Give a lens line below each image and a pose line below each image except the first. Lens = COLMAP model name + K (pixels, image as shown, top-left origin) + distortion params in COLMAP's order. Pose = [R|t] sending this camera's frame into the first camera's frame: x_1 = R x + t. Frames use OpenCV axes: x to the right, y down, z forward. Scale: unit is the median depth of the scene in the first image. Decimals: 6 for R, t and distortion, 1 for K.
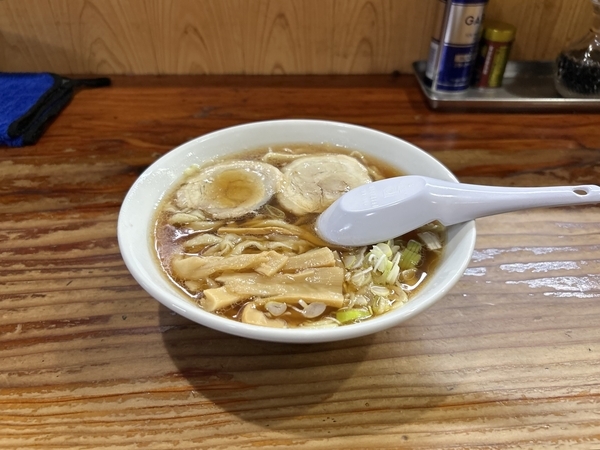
lens RADIAL K [[479.9, 0, 300.0], [0, 479.9, 225.0], [0, 0, 1]] dist [0.001777, -0.011785]
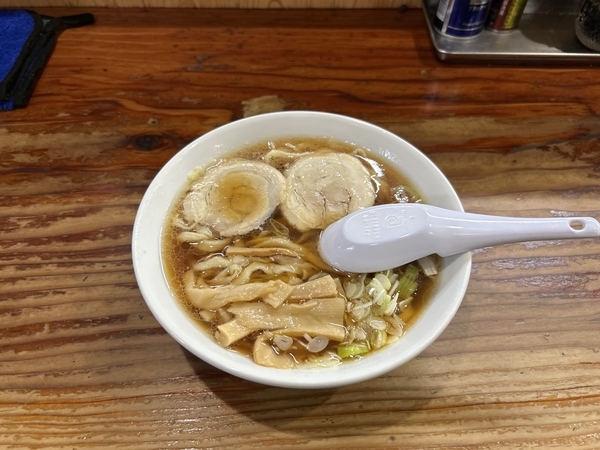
lens RADIAL K [[485.8, 0, 286.7], [0, 485.8, 234.1], [0, 0, 1]] dist [-0.000390, -0.005908]
pose [[0.999955, 0.007617, -0.005738, -0.028143], [-0.005864, 0.965602, 0.259960, -0.268162], [0.007521, -0.259915, 0.965602, -0.015703]]
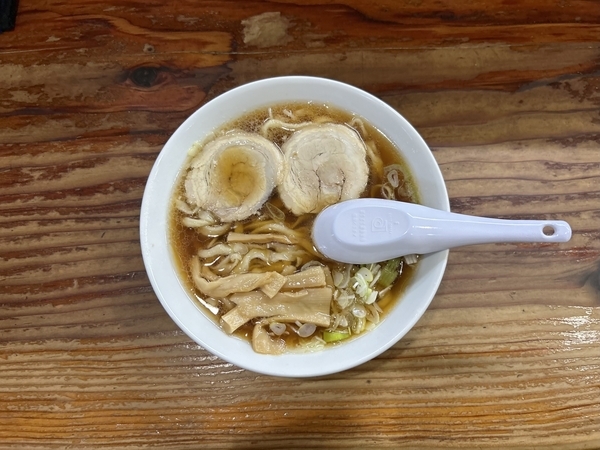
lens RADIAL K [[479.9, 0, 300.0], [0, 479.9, 225.0], [0, 0, 1]] dist [0.001777, -0.011785]
pose [[0.999781, 0.015125, -0.014482, 0.018591], [-0.003510, 0.802845, 0.596178, -0.623013], [0.020644, -0.595996, 0.802722, 0.084209]]
